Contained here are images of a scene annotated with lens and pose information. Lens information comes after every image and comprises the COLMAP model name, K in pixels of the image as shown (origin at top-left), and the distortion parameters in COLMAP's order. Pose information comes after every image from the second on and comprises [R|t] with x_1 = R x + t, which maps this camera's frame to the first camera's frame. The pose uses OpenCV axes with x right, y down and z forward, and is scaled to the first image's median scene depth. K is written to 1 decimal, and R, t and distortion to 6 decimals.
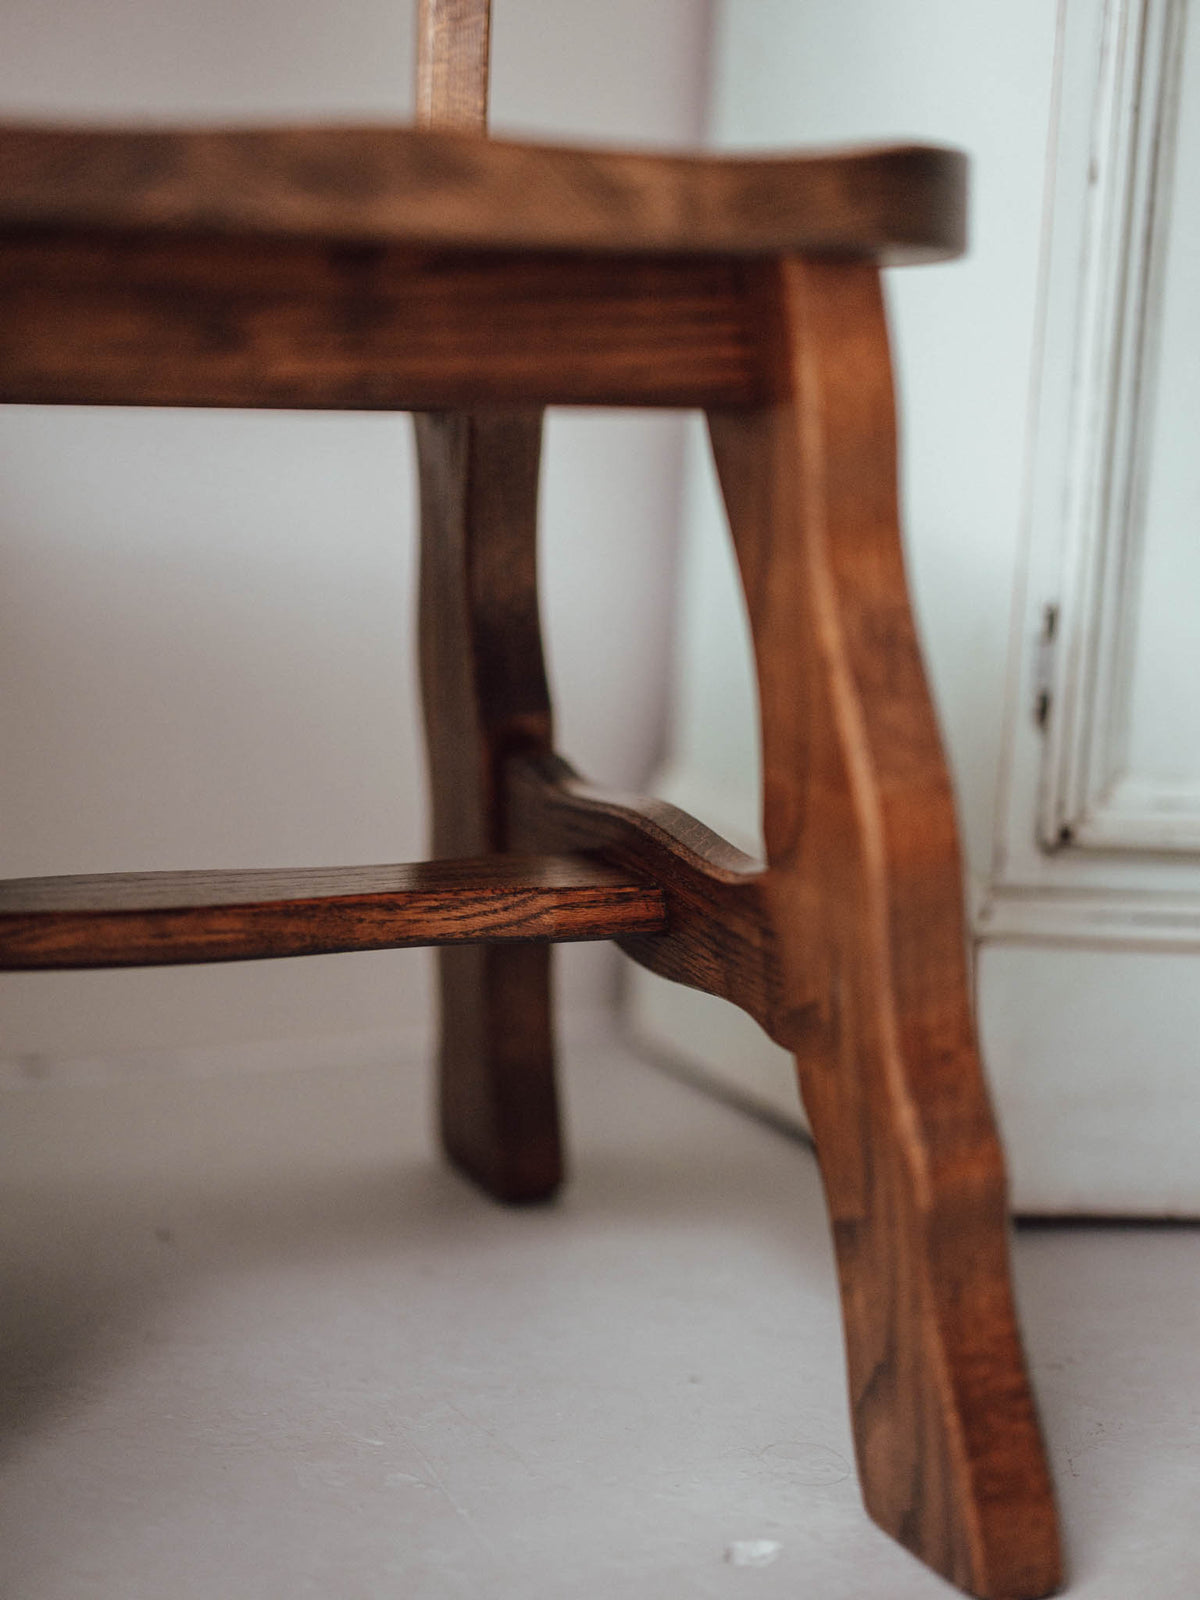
lens RADIAL K [[3094.7, 0, 604.3], [0, 3094.7, 799.0], [0, 0, 1]] dist [0.006510, 0.000000]
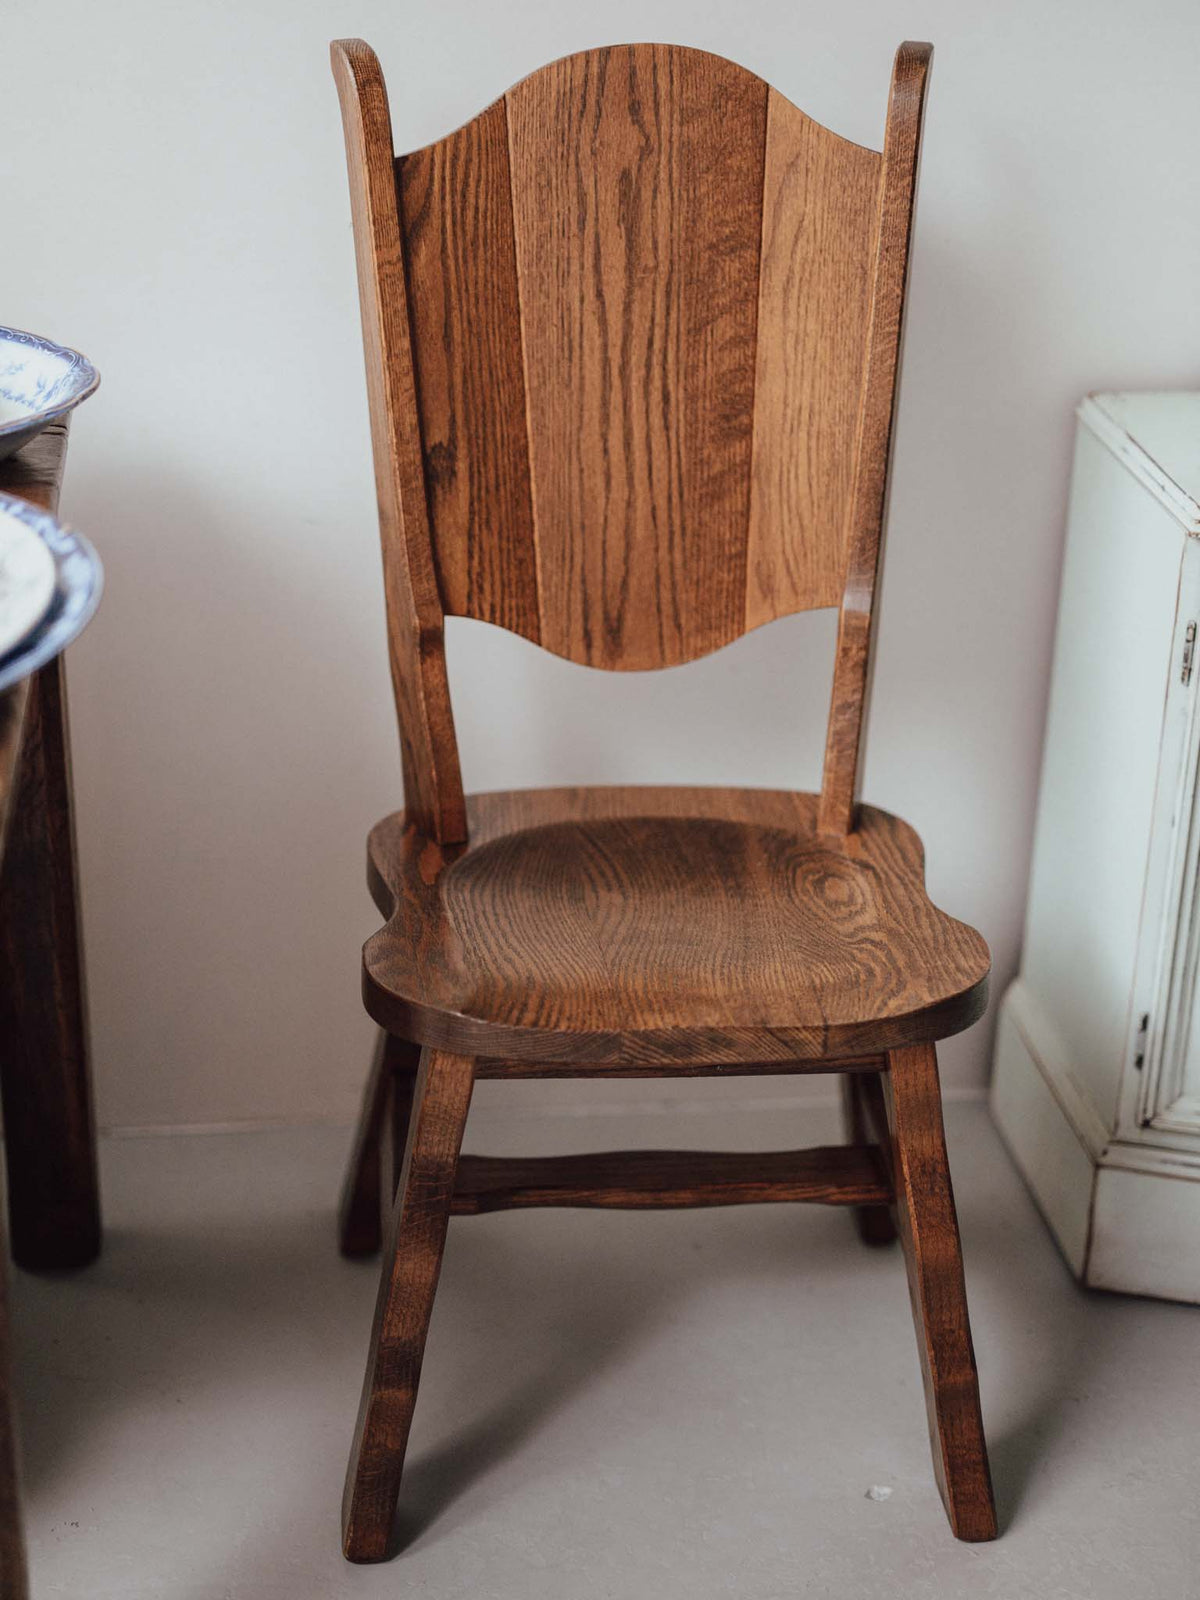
lens RADIAL K [[3094.7, 0, 594.9], [0, 3094.7, 804.9], [0, 0, 1]] dist [0.006510, 0.000000]
pose [[0.948675, 0.113934, -0.295016, 0.465034], [-0.042398, 0.970249, 0.238368, -0.795271], [0.313397, -0.213625, 0.925282, -1.105953]]
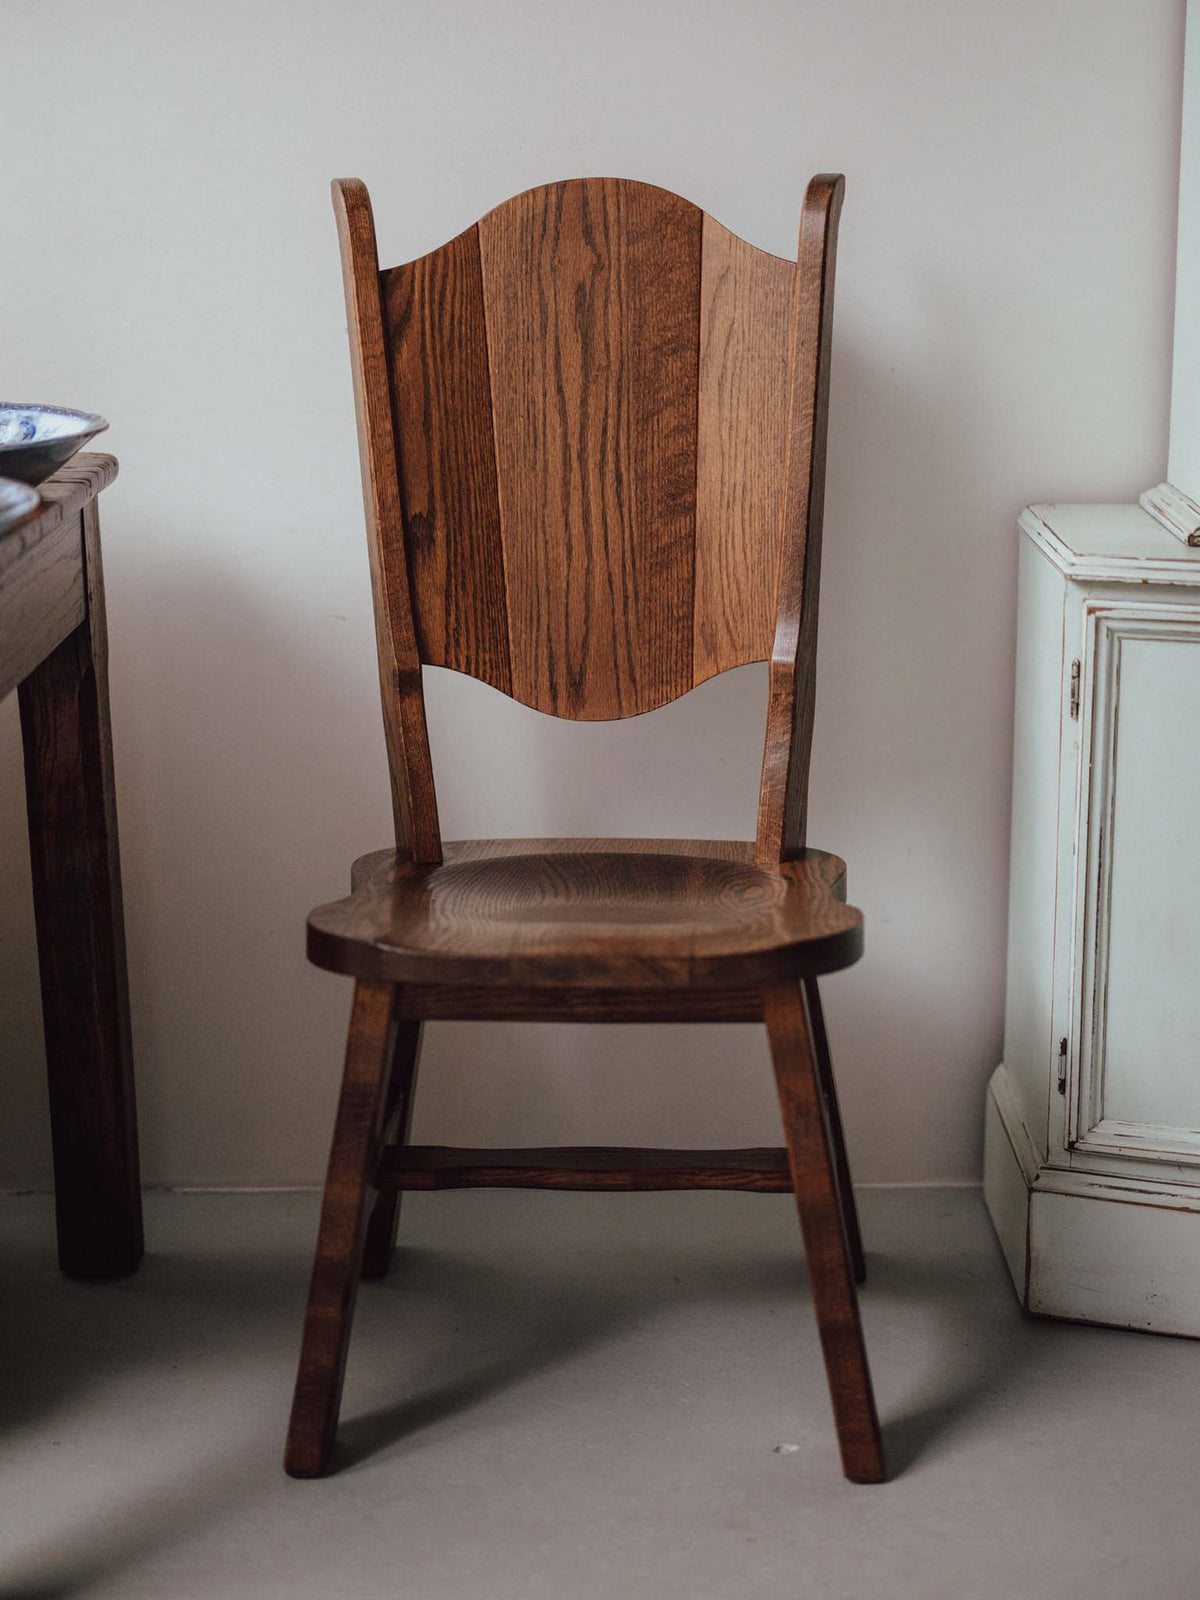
lens RADIAL K [[3094.7, 0, 602.6], [0, 3094.7, 796.7], [0, 0, 1]] dist [0.006510, 0.000000]
pose [[0.894460, 0.053089, -0.443985, 0.984778], [-0.032357, 0.998009, 0.054148, -0.412879], [0.445975, -0.034067, 0.894397, -1.288609]]
